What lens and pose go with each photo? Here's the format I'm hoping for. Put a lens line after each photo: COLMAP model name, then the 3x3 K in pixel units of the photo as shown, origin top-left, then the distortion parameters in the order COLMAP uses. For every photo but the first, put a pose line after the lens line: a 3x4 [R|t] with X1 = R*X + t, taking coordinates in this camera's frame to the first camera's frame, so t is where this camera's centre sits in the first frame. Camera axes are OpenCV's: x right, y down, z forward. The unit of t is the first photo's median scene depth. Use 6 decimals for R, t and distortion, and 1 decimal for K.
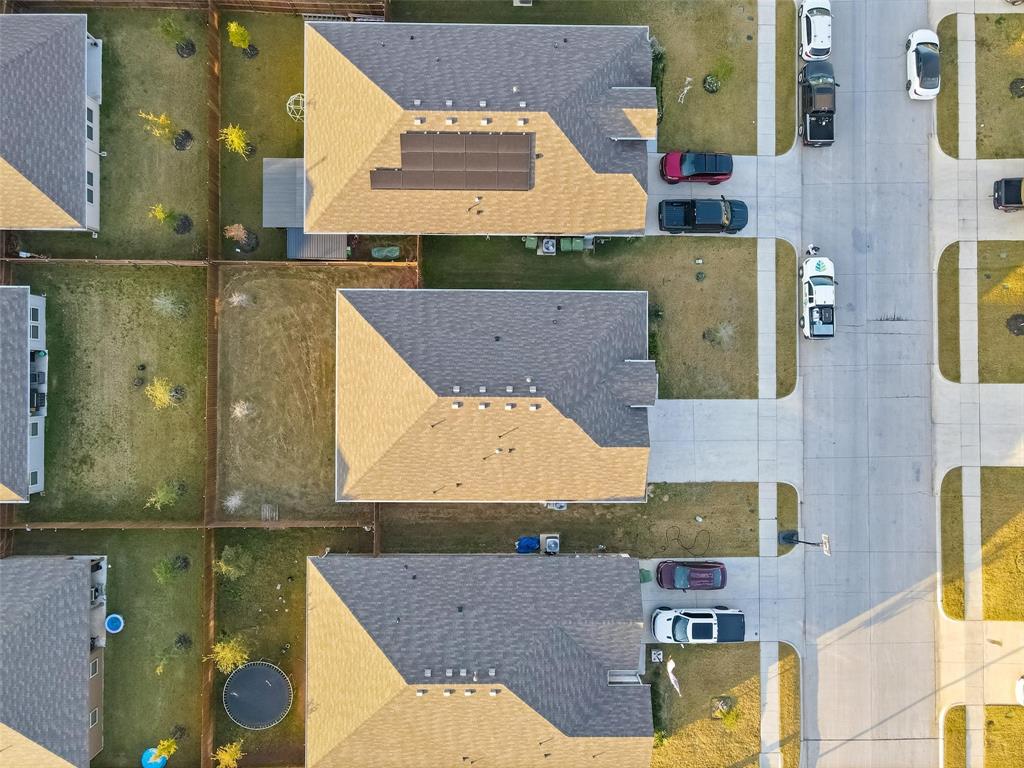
lens RADIAL K [[747.6, 0, 510.5], [0, 747.6, 383.7], [0, 0, 1]] dist [0.006648, 0.002212]
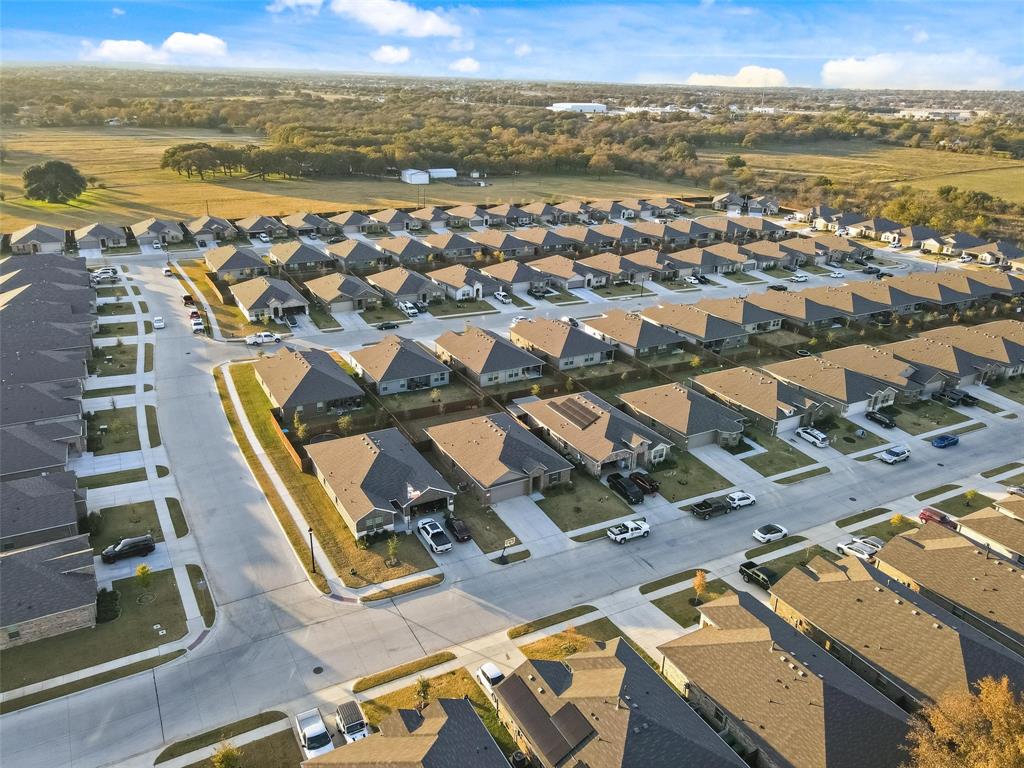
lens RADIAL K [[747.6, 0, 510.5], [0, 747.6, 383.7], [0, 0, 1]] dist [0.006648, 0.002212]
pose [[0.485934, 0.324742, -0.811425, 1.604346], [-0.873833, 0.162629, -0.458222, 0.890636], [-0.016843, 0.931716, 0.362798, 0.030318]]
